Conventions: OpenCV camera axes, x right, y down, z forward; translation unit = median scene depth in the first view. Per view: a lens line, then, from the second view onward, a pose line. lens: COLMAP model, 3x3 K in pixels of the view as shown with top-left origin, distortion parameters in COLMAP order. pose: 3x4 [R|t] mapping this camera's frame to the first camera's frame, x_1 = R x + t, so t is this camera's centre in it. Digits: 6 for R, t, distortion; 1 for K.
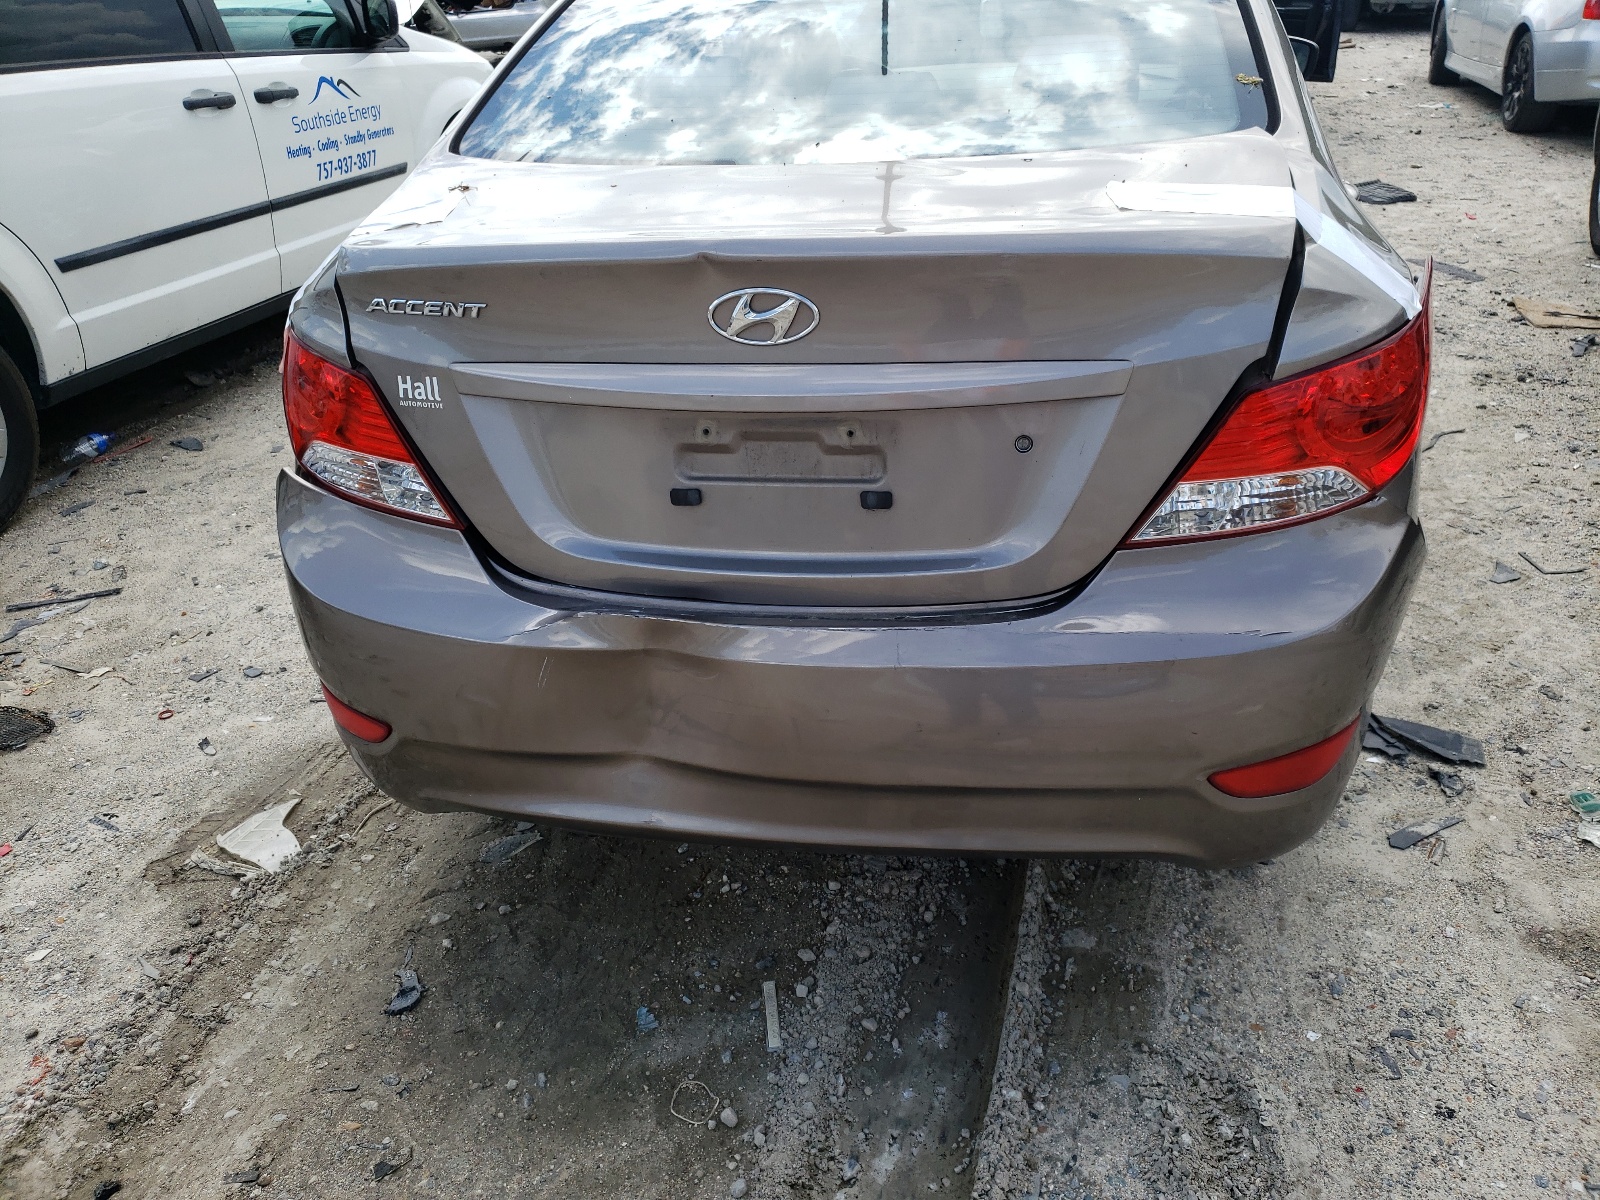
lens RADIAL K [[1202.6, 0, 800.8], [0, 1202.6, 600.4], [0, 0, 1]] dist [0.011059, 0.007933]
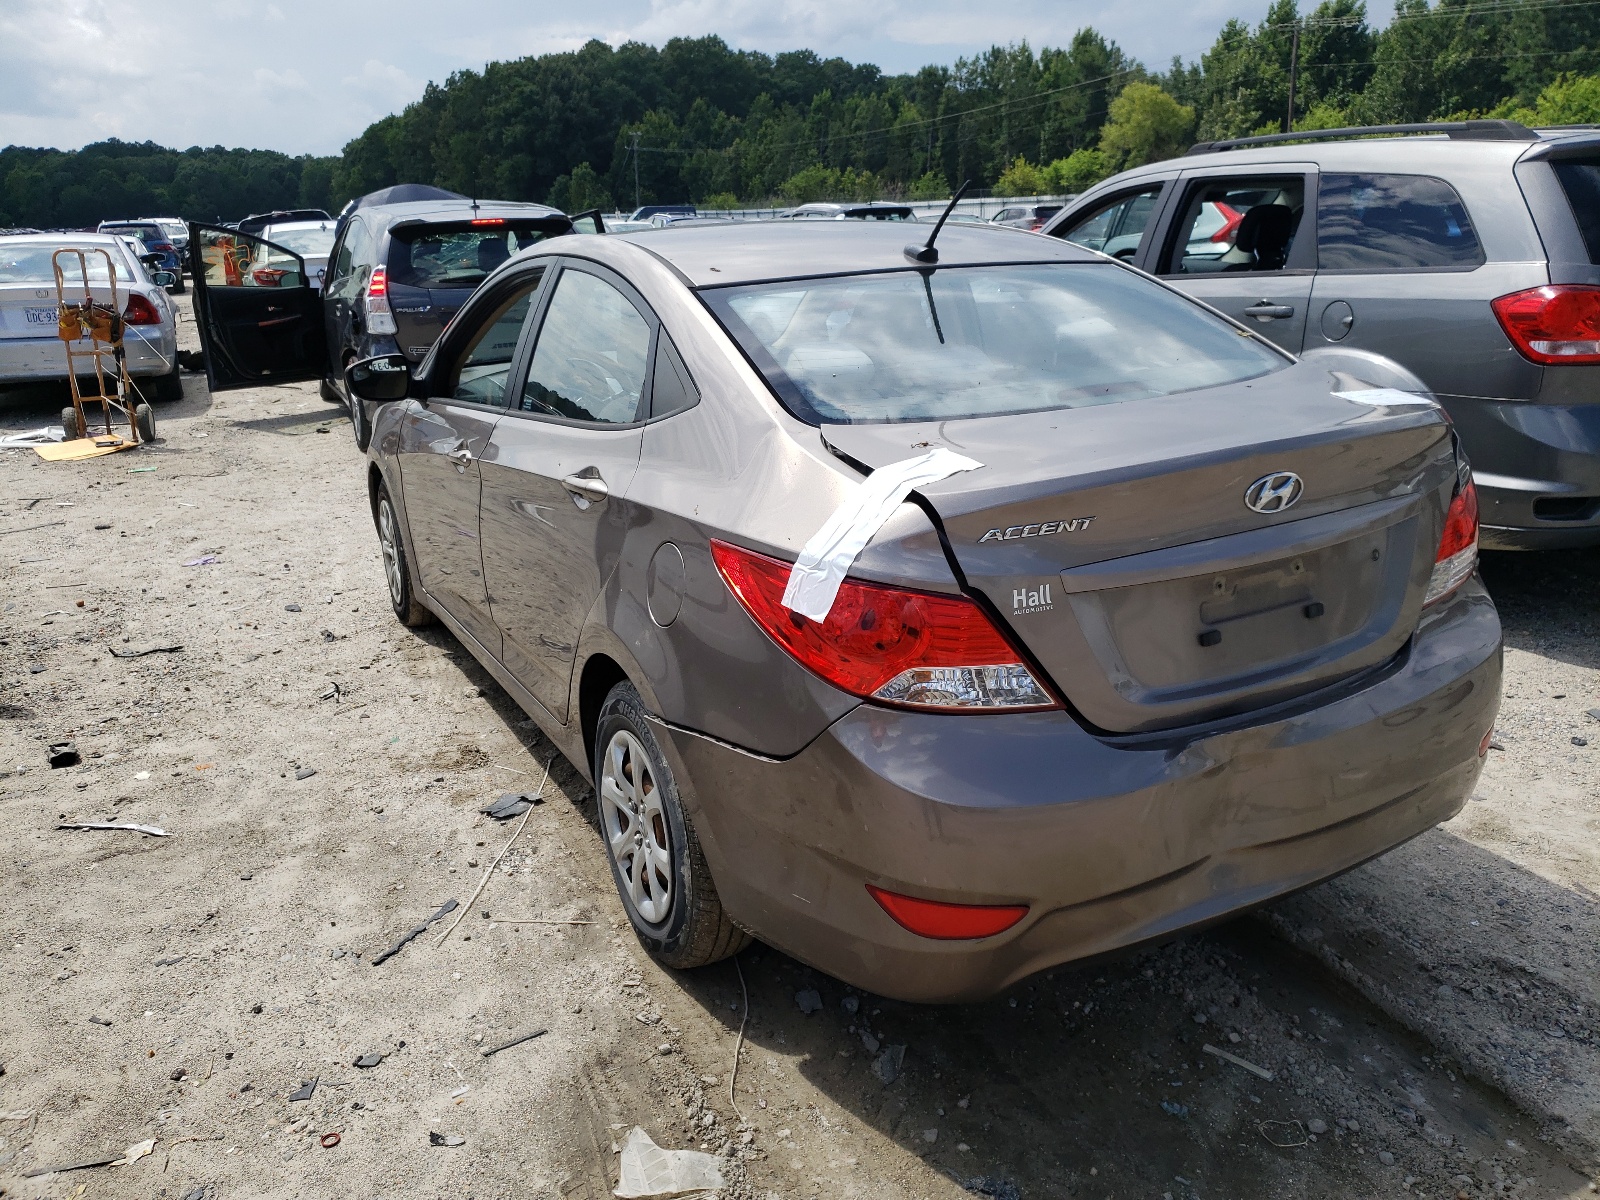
lens RADIAL K [[1202.6, 0, 801.6], [0, 1202.6, 597.6], [0, 0, 1]] dist [0.011059, 0.007933]
pose [[0.783348, -0.162500, 0.599966, -1.214411], [0.294050, 0.947266, -0.127361, -0.089019], [-0.547631, 0.276188, 0.789823, 0.173045]]
